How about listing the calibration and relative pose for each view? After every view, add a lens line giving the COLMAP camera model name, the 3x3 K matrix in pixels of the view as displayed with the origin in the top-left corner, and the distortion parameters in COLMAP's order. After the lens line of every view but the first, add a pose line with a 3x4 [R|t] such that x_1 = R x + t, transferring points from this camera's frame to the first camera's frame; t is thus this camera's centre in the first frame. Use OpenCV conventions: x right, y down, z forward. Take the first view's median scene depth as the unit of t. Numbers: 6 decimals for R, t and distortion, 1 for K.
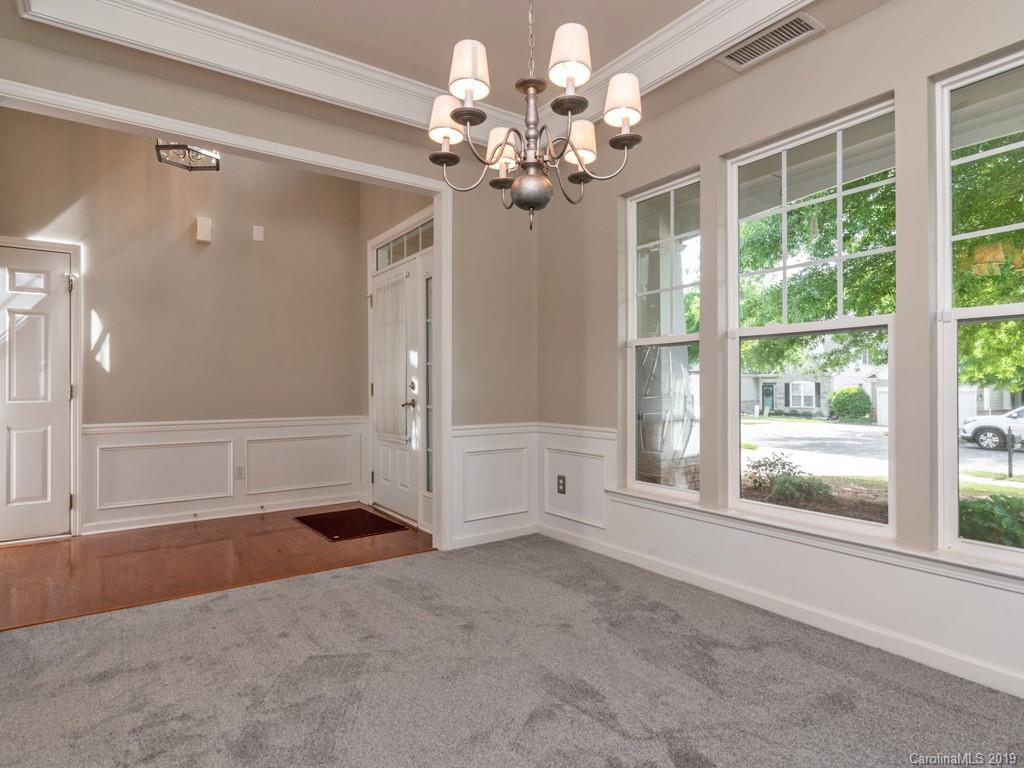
lens RADIAL K [[561.1, 0, 512.0], [0, 561.1, 384.0], [0, 0, 1]] dist [0.000298, 0.000333]
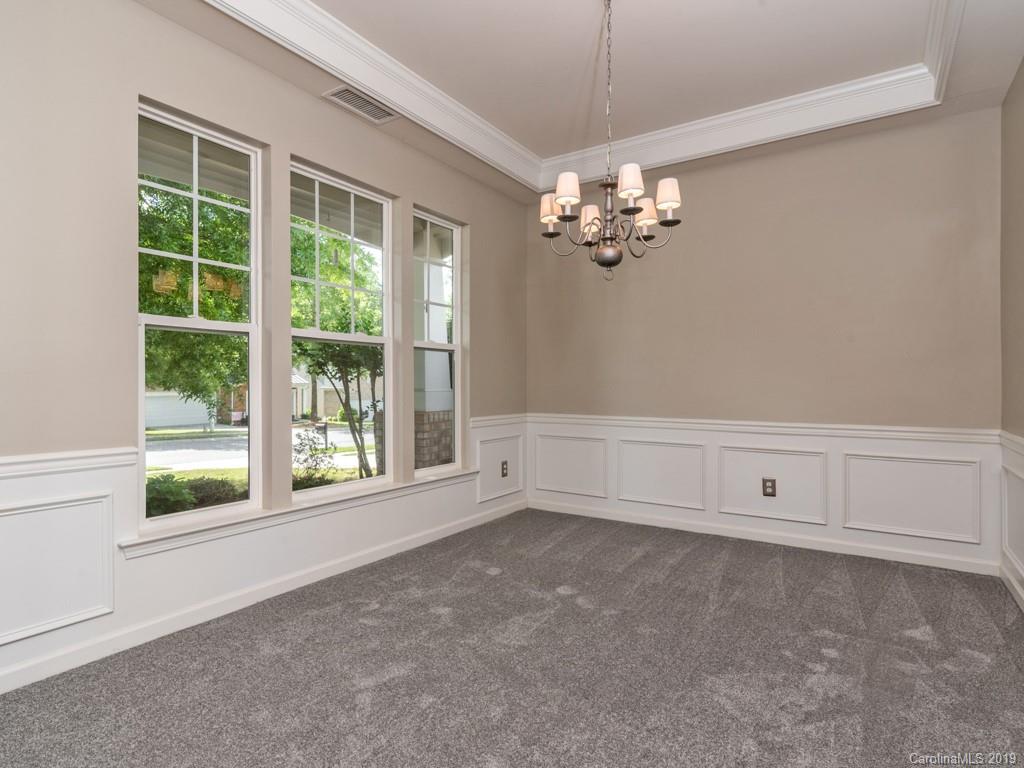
lens RADIAL K [[561.1, 0, 512.0], [0, 561.1, 384.0], [0, 0, 1]] dist [0.000298, 0.000333]
pose [[-0.369480, 0.003516, 0.929232, -0.772809], [-0.009085, 0.999931, -0.007396, 0.009377], [-0.929194, -0.011175, -0.369423, 1.100969]]
